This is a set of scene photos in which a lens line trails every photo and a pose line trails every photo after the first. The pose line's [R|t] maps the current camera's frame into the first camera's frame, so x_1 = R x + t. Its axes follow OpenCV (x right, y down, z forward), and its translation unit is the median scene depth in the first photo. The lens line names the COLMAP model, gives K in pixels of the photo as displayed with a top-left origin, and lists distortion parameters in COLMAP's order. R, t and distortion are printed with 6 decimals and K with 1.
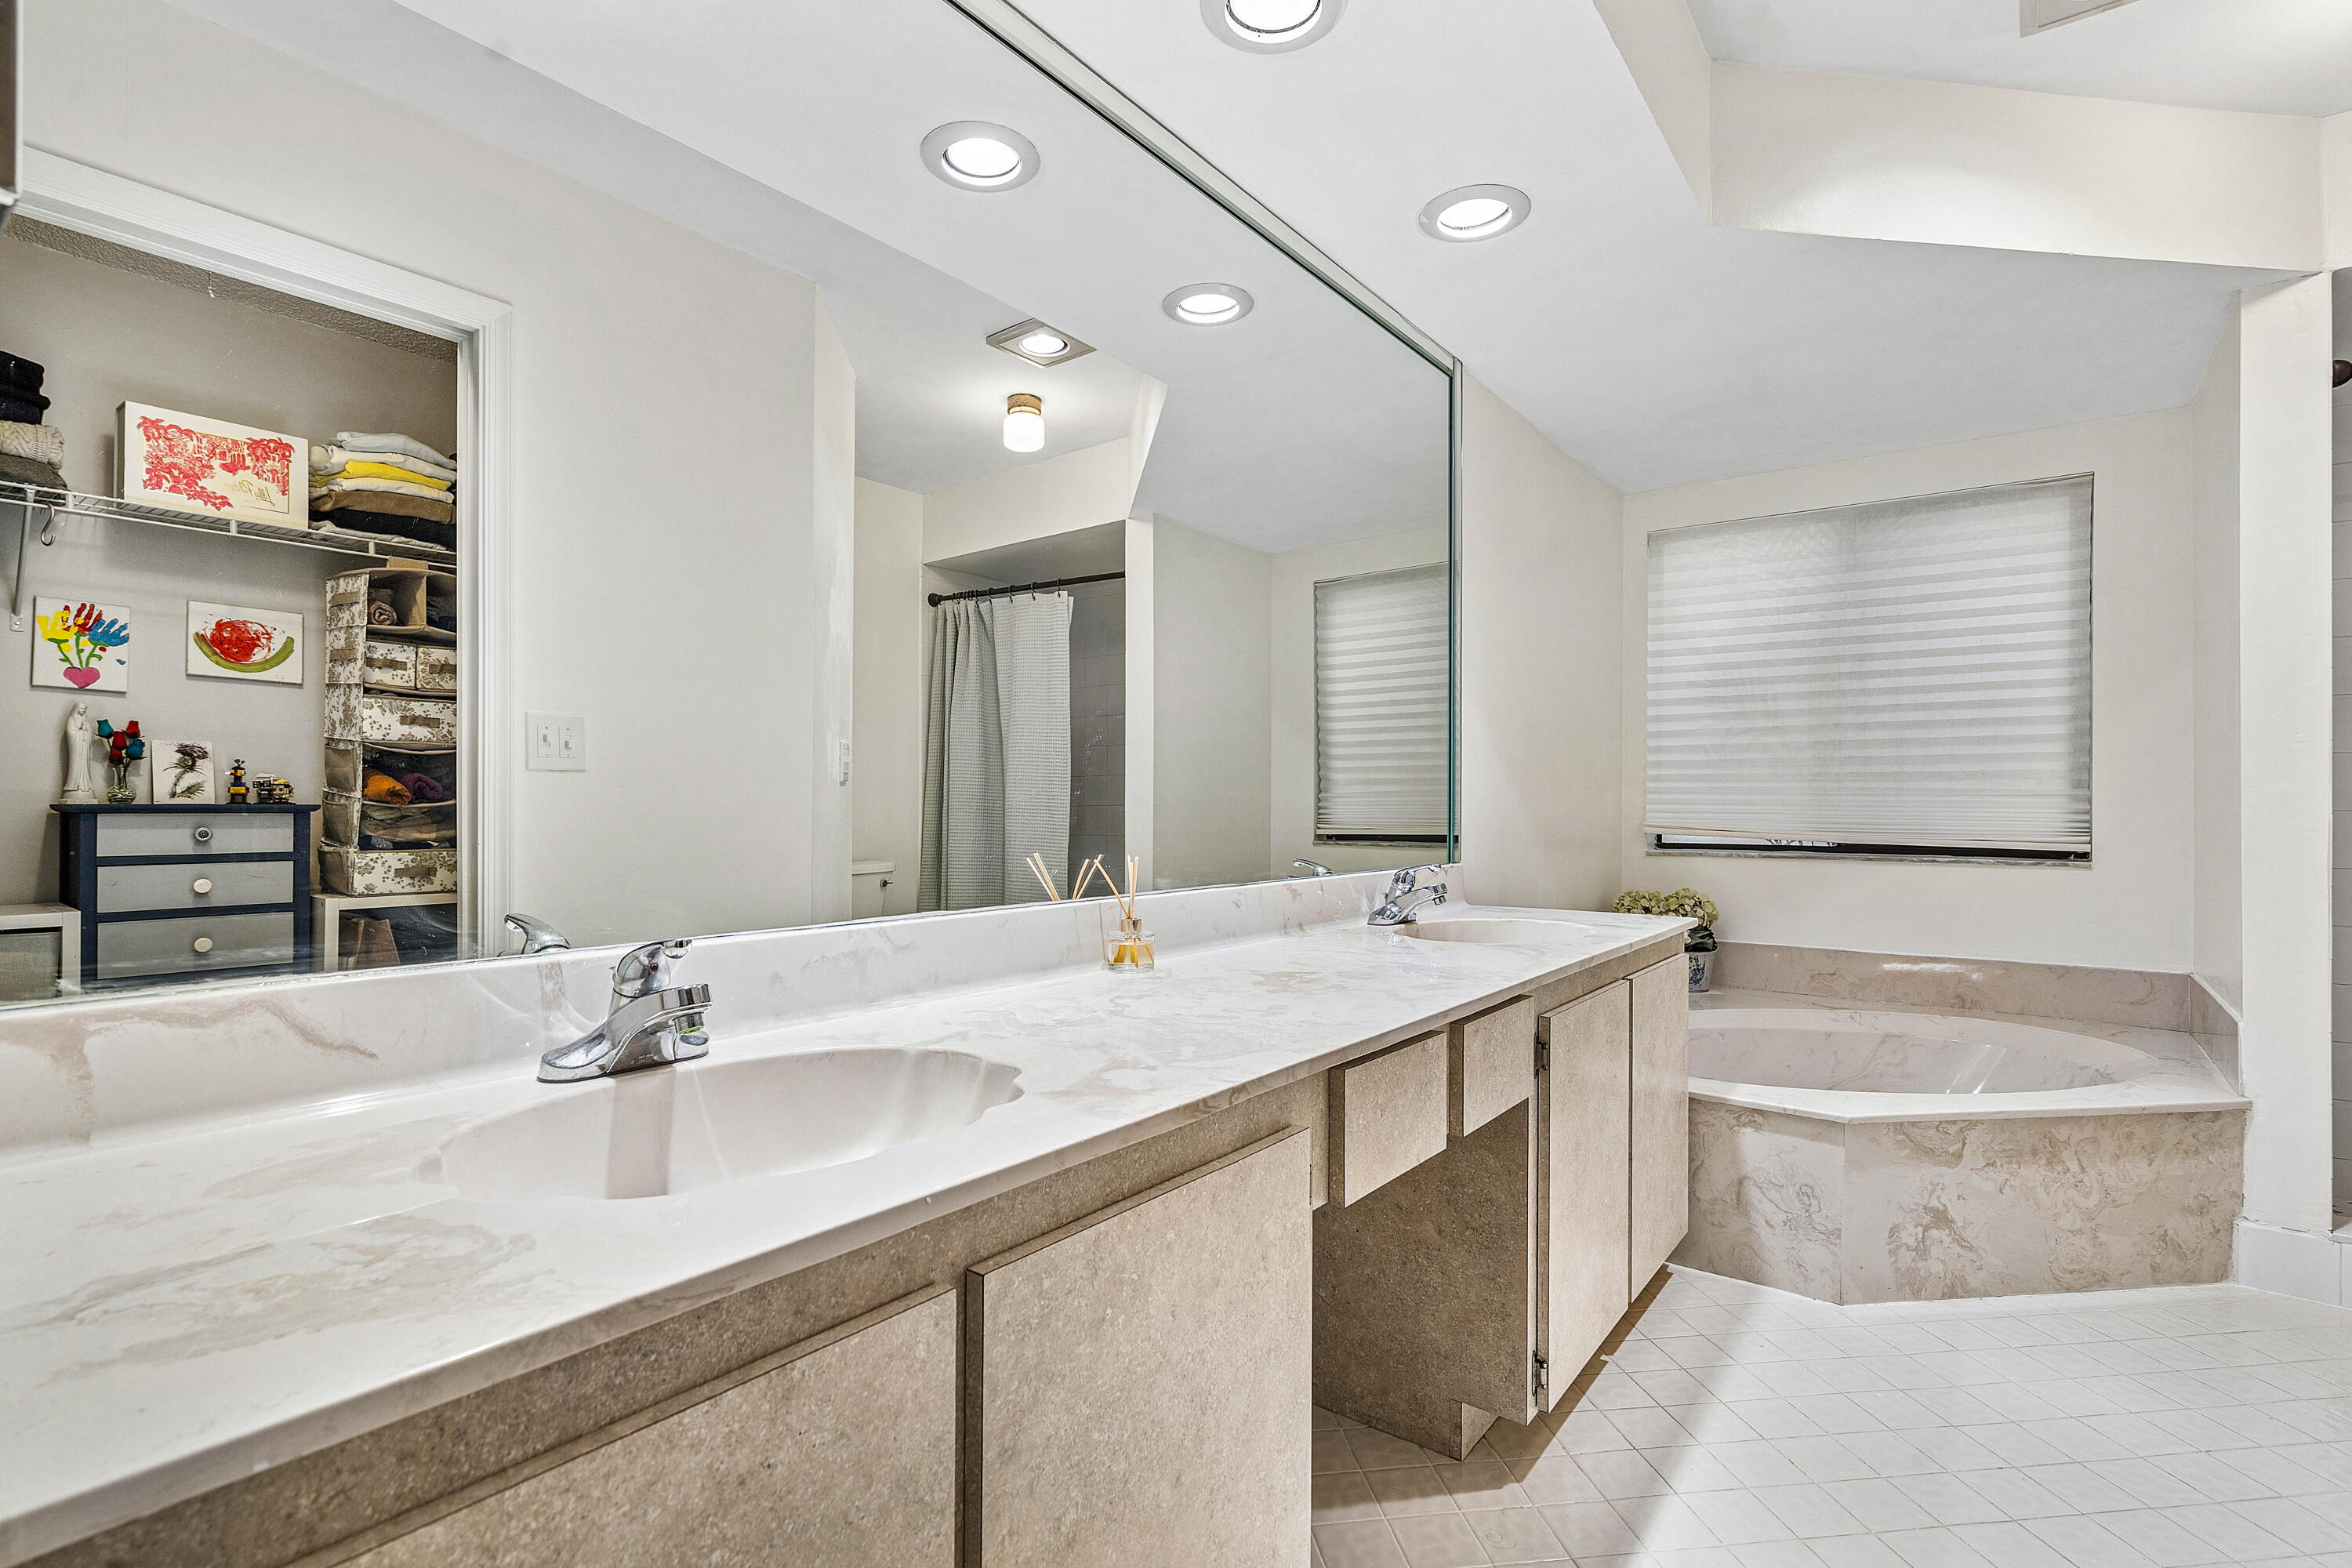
lens RADIAL K [[1068.8, 0, 1168.2], [0, 1068.8, 770.8], [0, 0, 1]] dist [-0.001238, -0.000850]
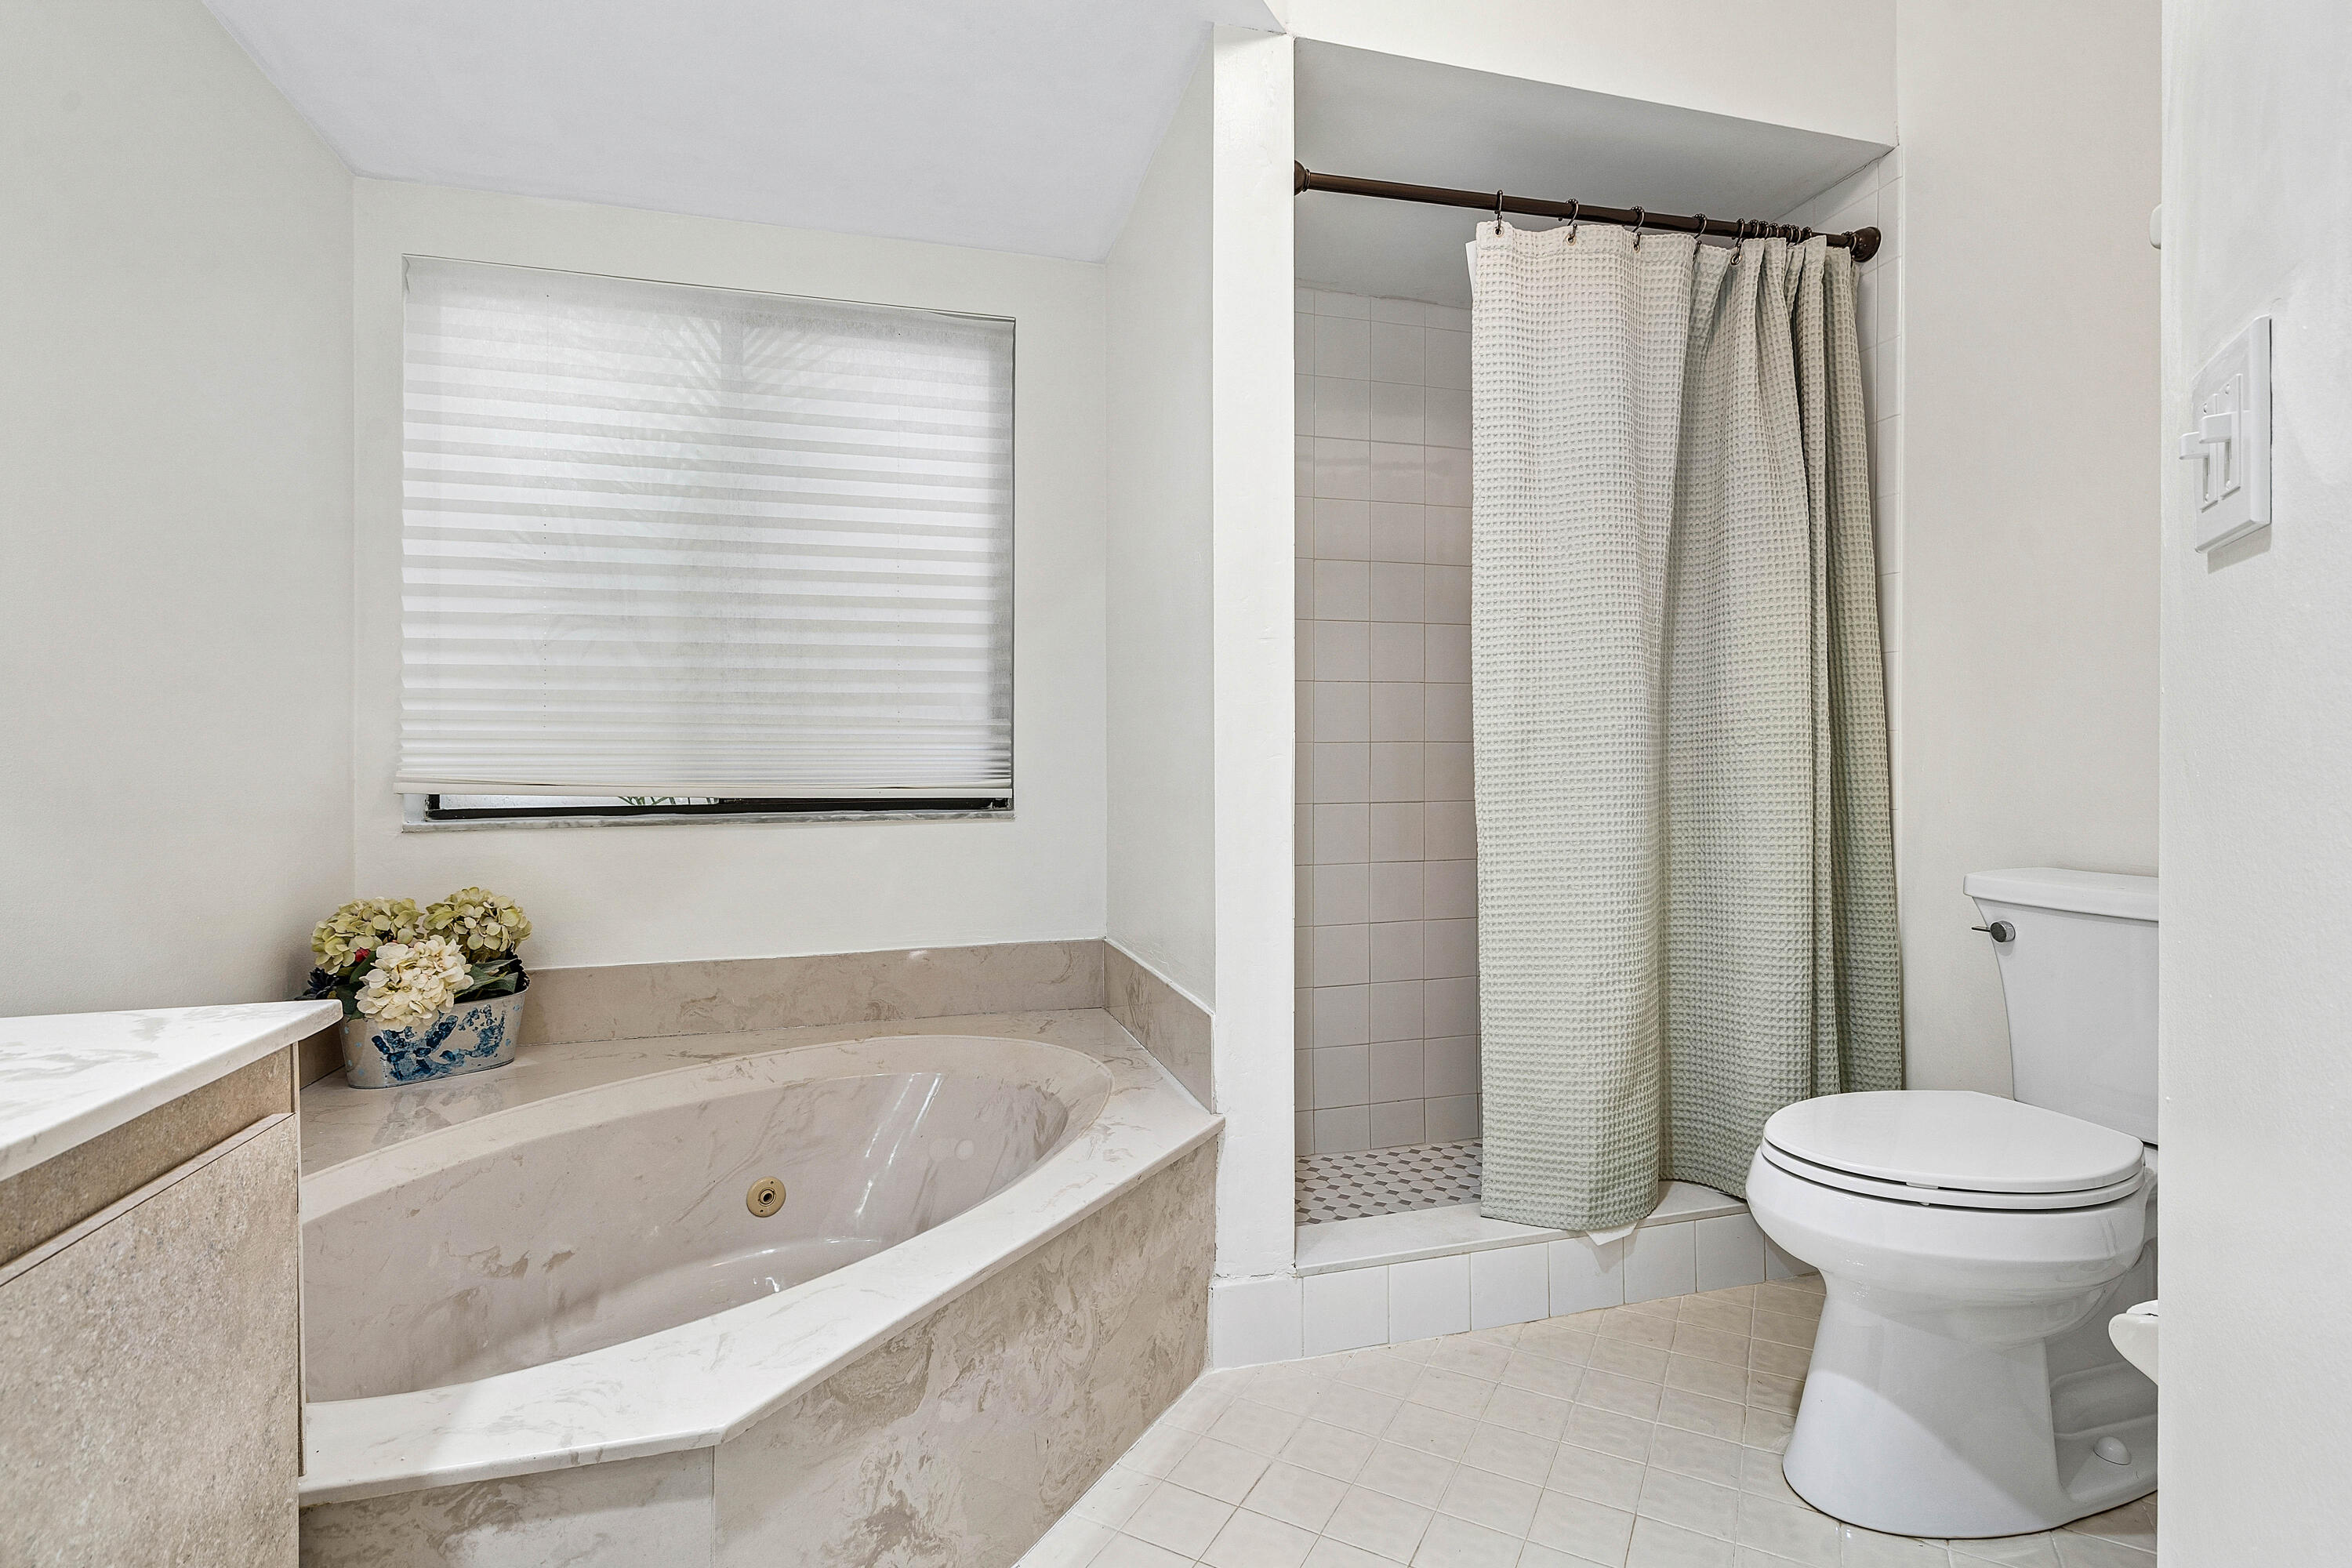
lens RADIAL K [[1084.9, 0, 1177.9], [0, 1084.9, 796.4], [0, 0, 1]] dist [0.001096, 0.001670]
pose [[0.583438, -0.028318, 0.811664, 0.267514], [-0.013363, 0.998922, 0.044457, 0.035505], [-0.812048, -0.036784, 0.582430, 0.409071]]
